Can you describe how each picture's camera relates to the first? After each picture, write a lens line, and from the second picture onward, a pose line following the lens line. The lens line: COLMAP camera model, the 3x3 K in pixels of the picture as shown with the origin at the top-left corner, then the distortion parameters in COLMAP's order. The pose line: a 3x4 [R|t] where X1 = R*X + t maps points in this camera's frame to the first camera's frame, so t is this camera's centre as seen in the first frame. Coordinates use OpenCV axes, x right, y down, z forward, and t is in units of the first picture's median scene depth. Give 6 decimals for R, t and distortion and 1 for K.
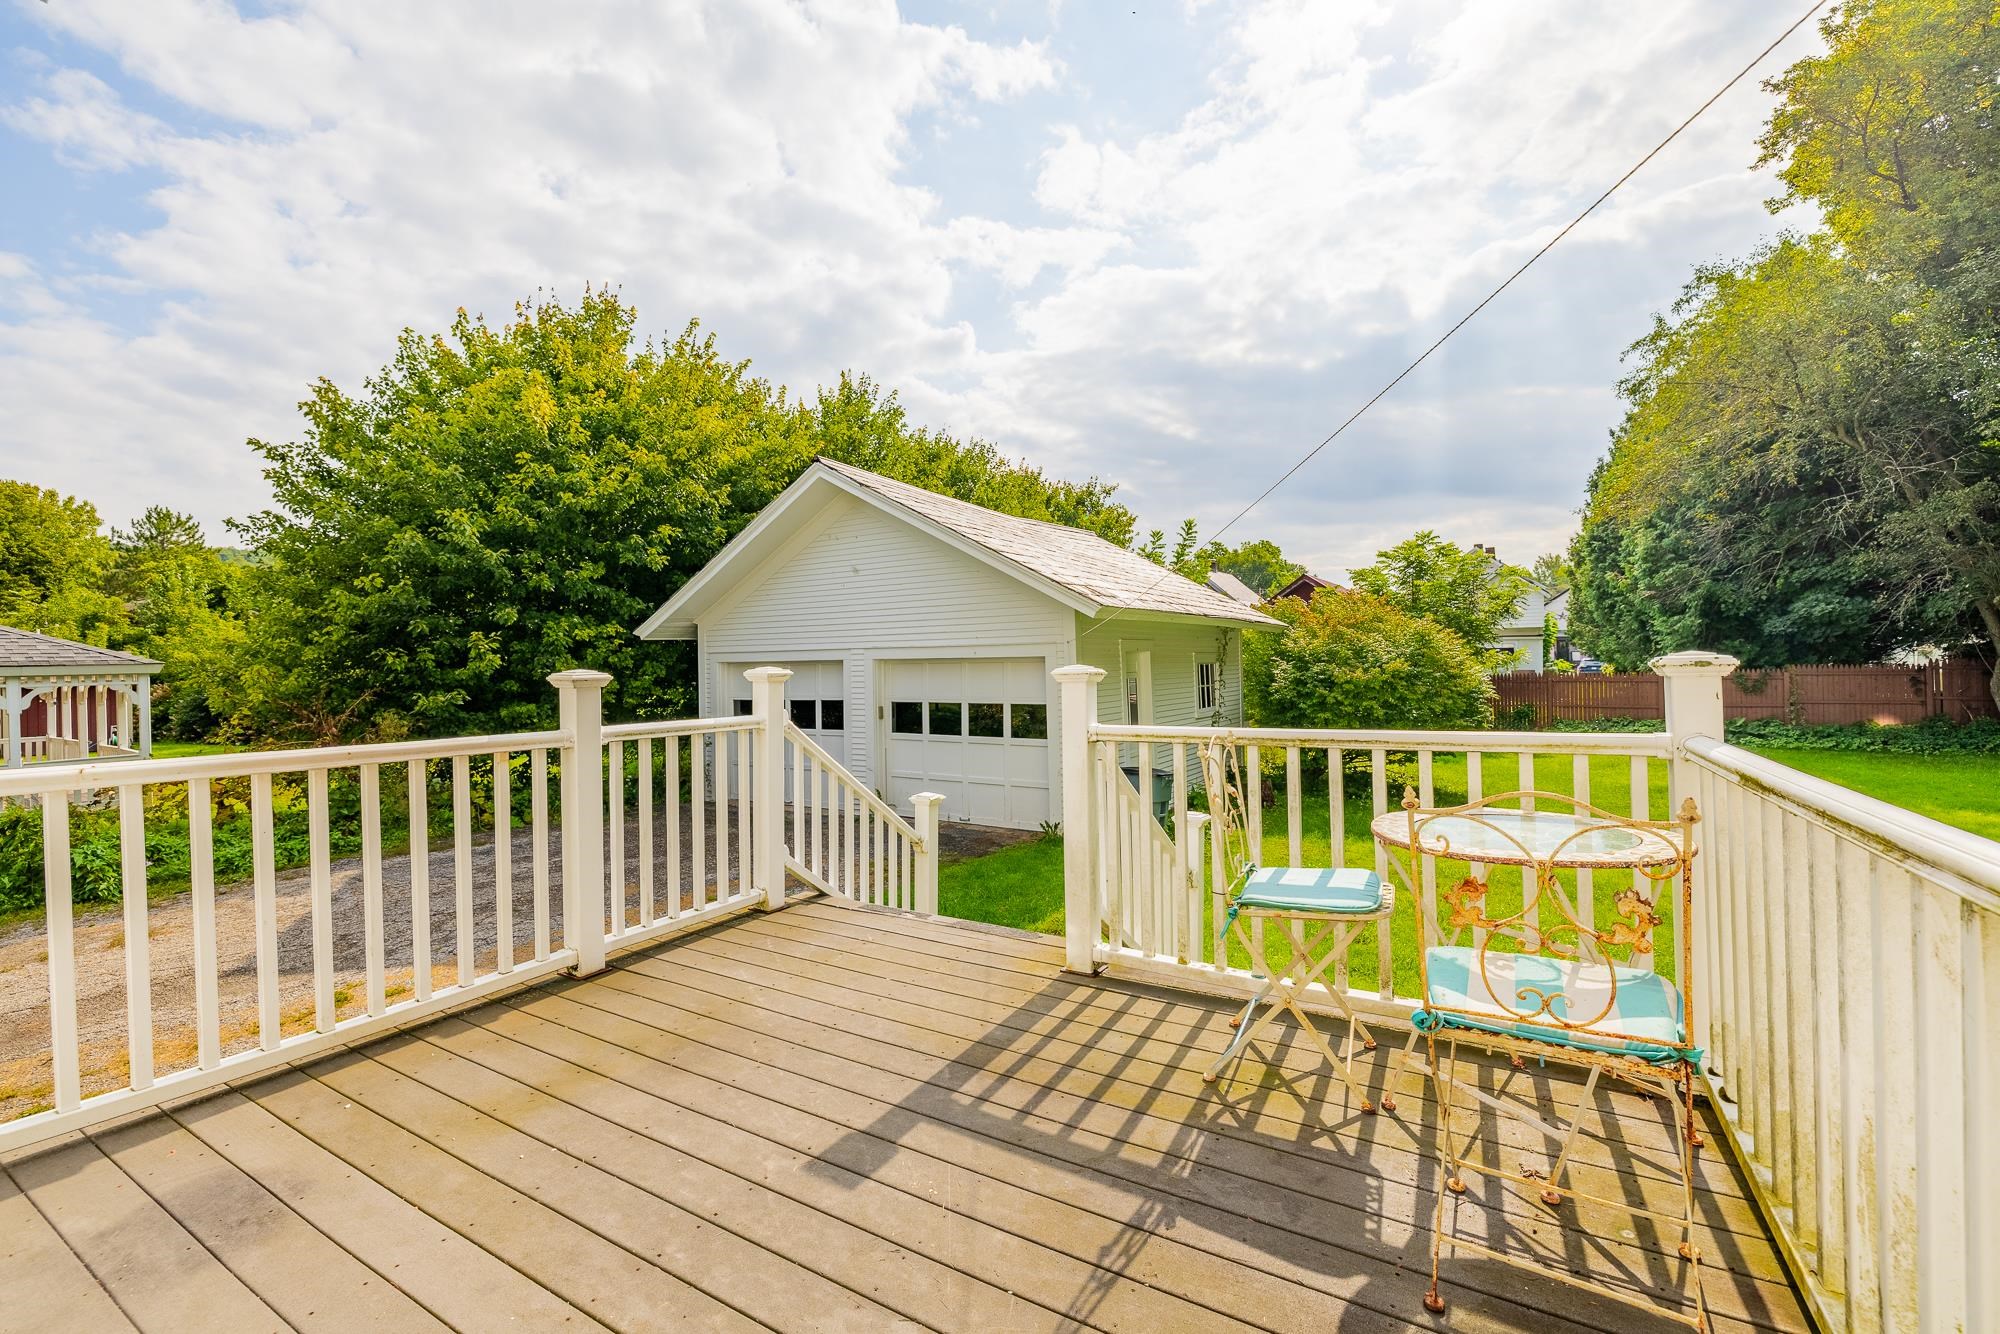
lens RADIAL K [[867.1, 0, 1000.0], [0, 867.1, 667.0], [0, 0, 1]] dist [0.012430, -0.000088]
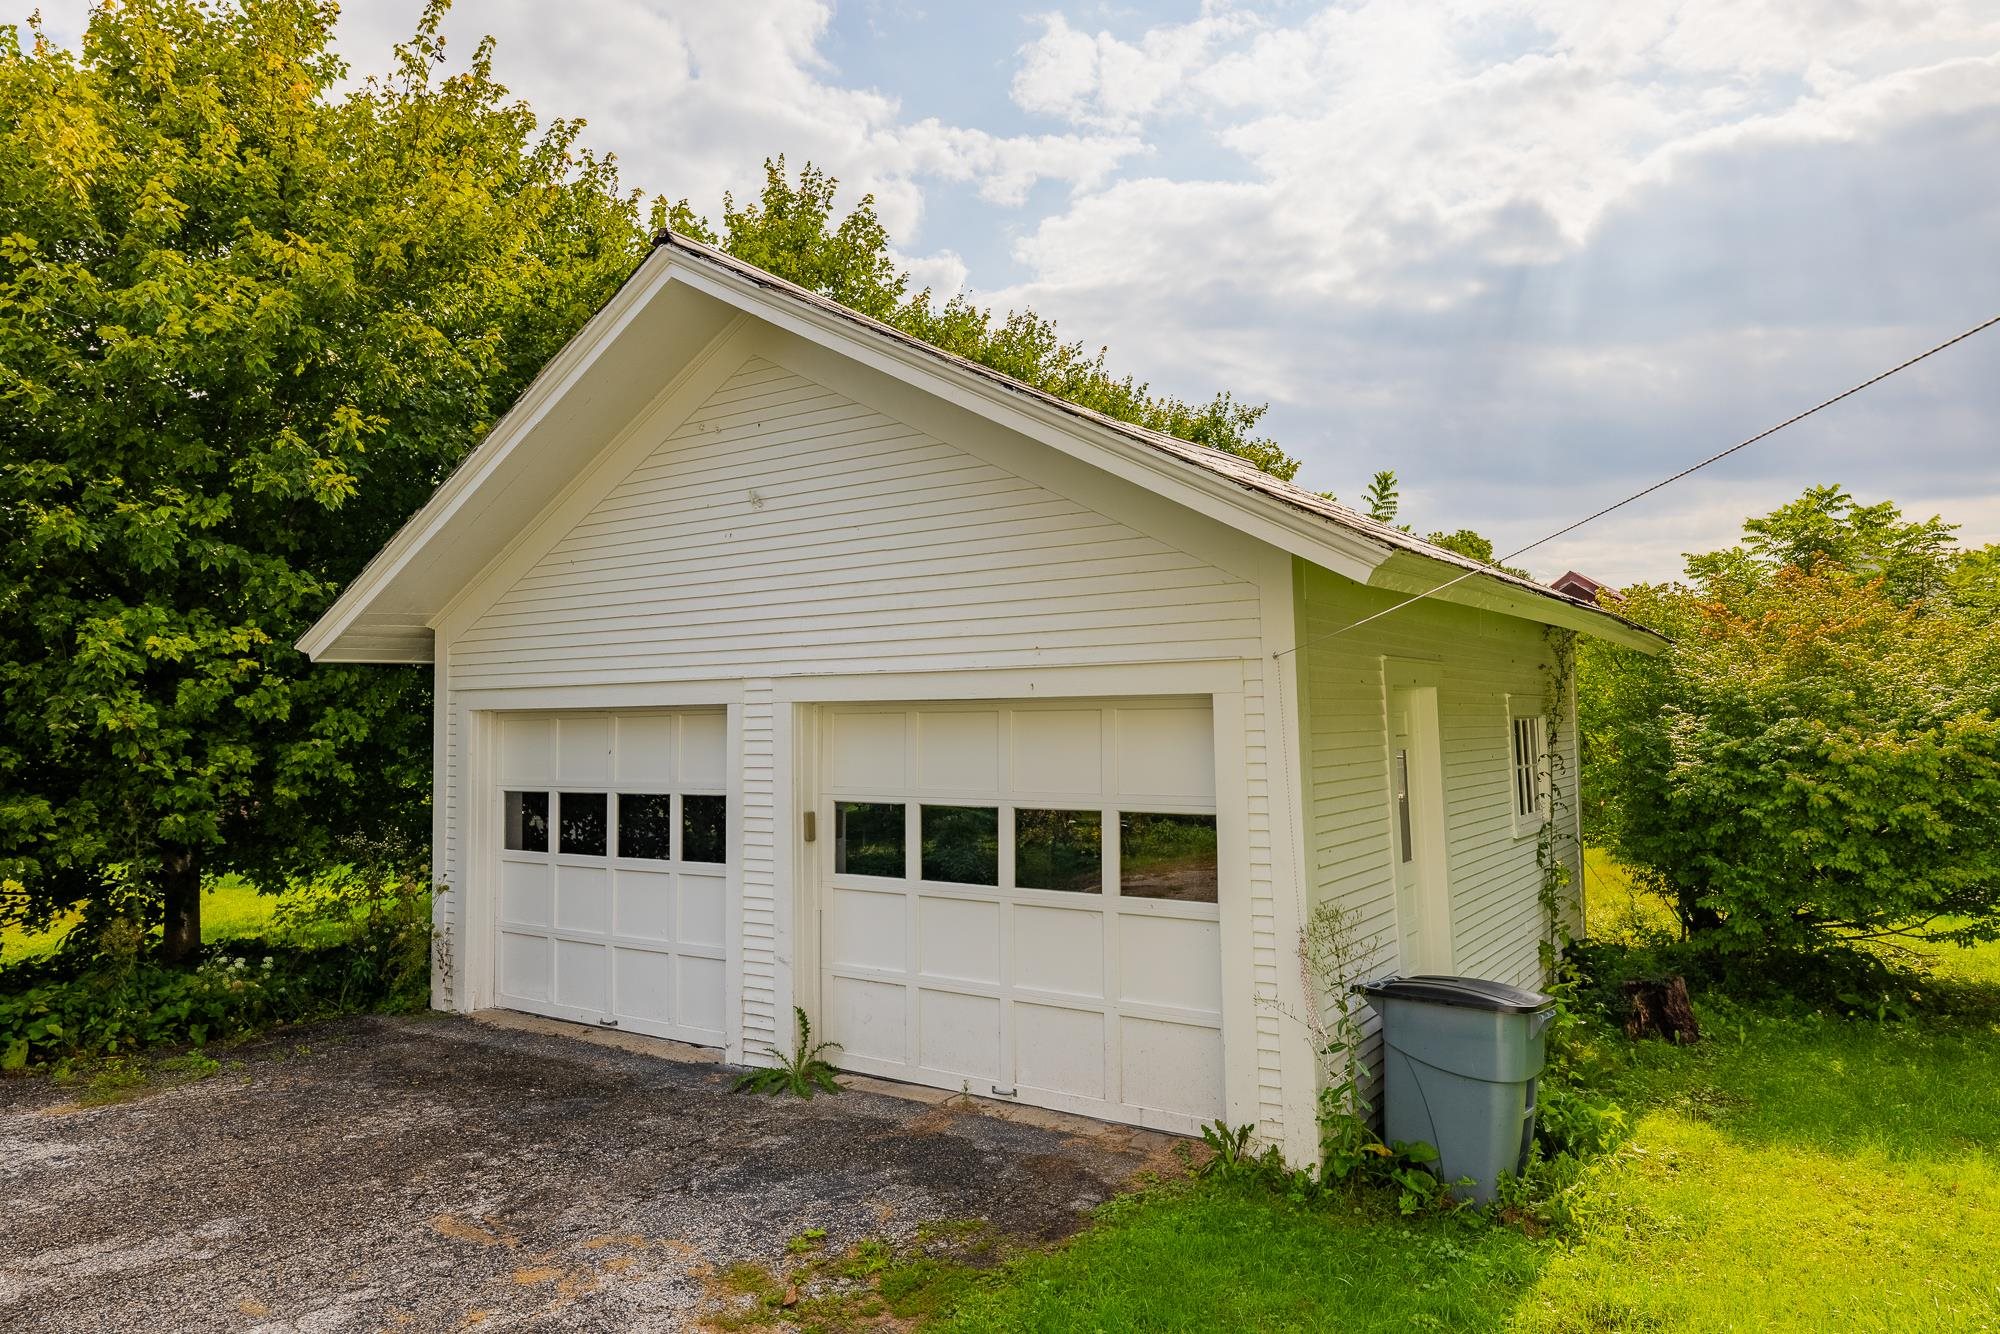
lens RADIAL K [[1211.3, 0, 1000.0], [0, 1211.3, 667.0], [0, 0, 1]] dist [0.014432, 0.000198]
pose [[0.999515, 0.003143, -0.030983, -0.023544], [-0.004747, 0.998645, -0.051820, 0.004200], [0.030778, 0.051942, 0.998176, 0.378768]]
